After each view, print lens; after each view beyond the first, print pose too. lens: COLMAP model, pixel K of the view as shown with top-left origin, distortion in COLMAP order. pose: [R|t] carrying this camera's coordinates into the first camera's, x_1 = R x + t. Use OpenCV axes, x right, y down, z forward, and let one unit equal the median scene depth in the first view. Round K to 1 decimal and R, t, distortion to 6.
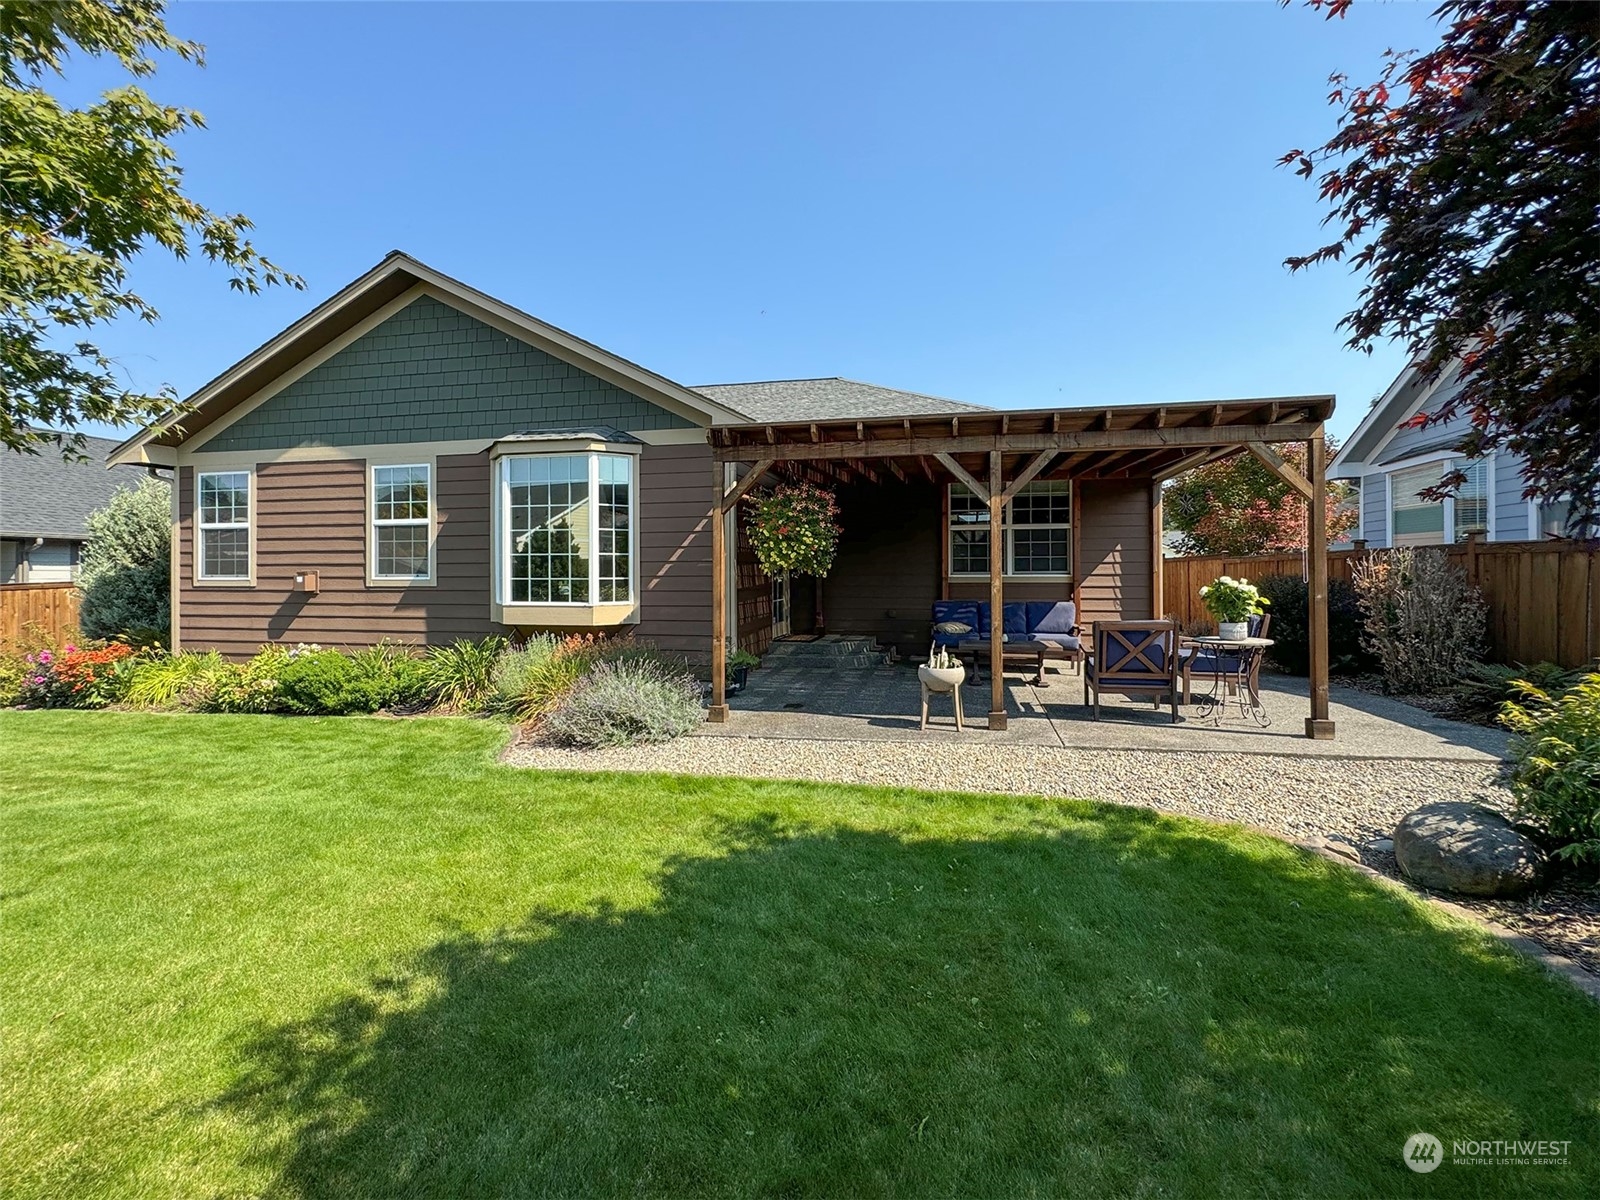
lens RADIAL K [[703.4, 0, 797.4], [0, 703.4, 581.5], [0, 0, 1]] dist [-0.000677, -0.000159]
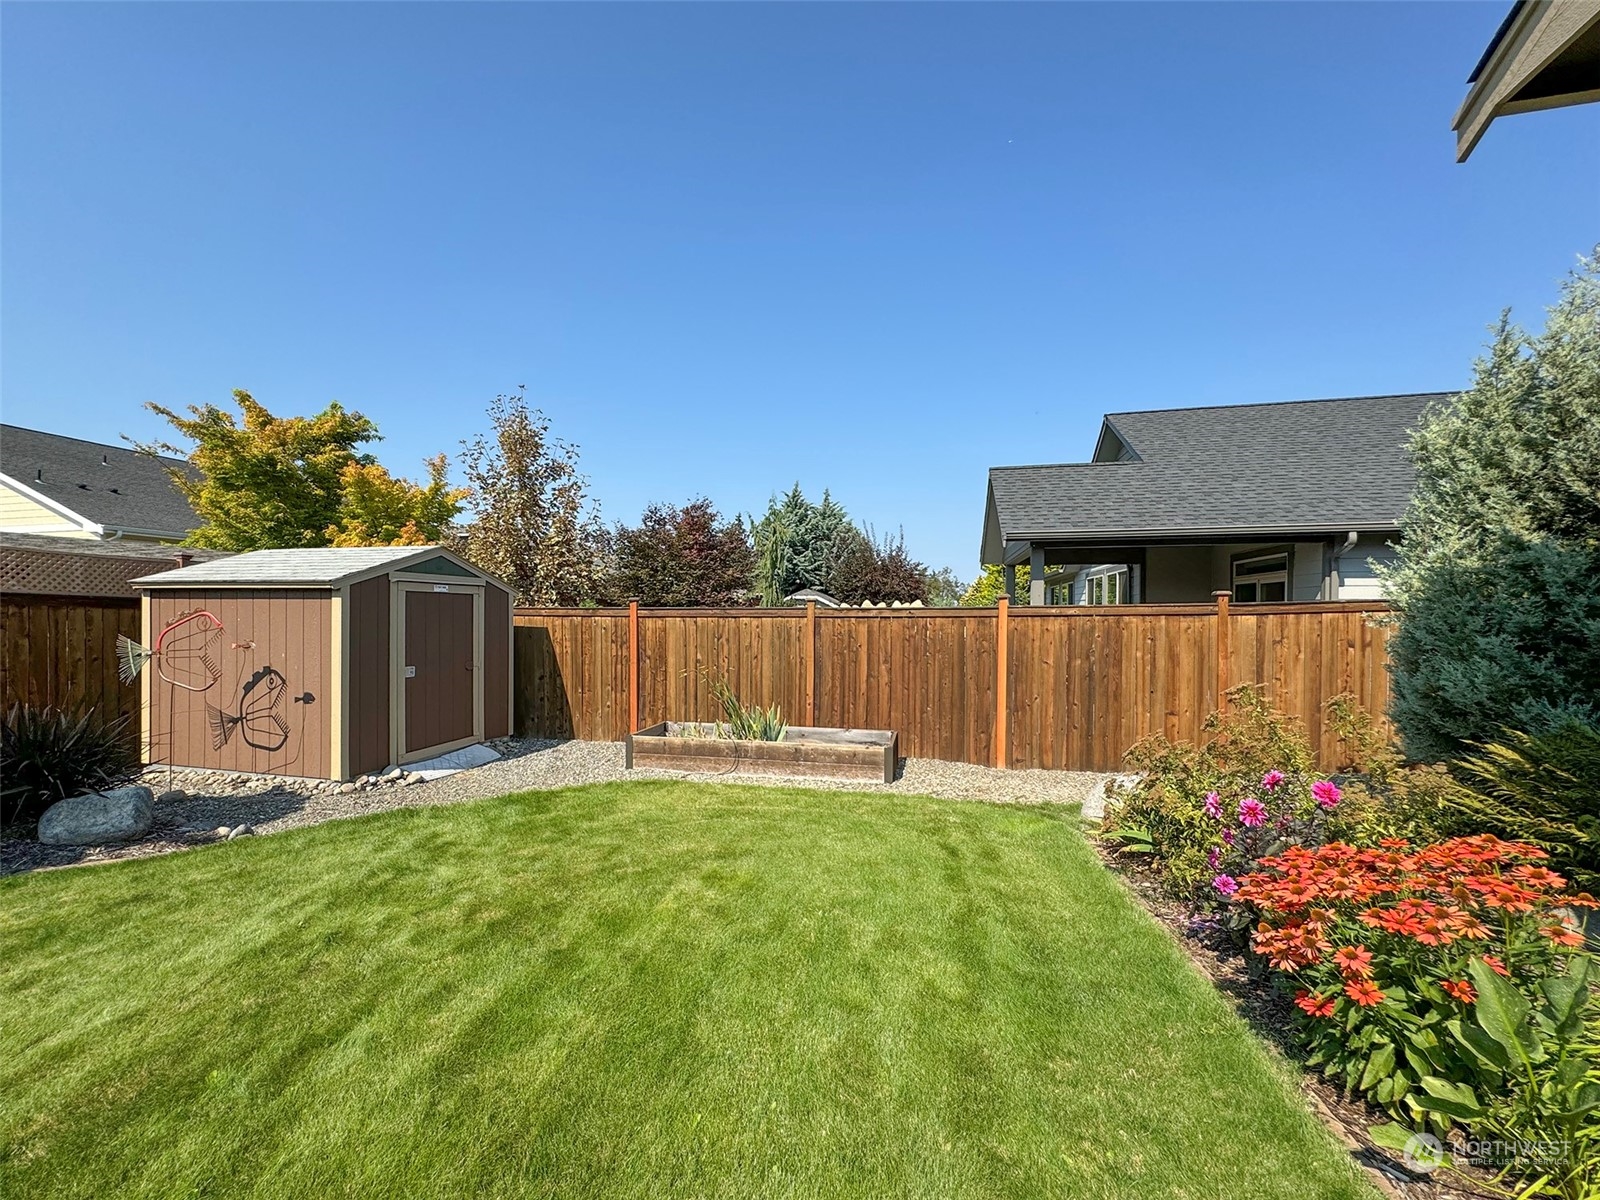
lens RADIAL K [[647.5, 0, 799.3], [0, 647.5, 620.9], [0, 0, 1]] dist [-0.000396, -0.000065]
pose [[-0.007954, 0.010176, -0.999917, -0.671740], [-0.005185, 0.999934, 0.010217, 0.017497], [0.999955, 0.005265, -0.007900, 0.690153]]
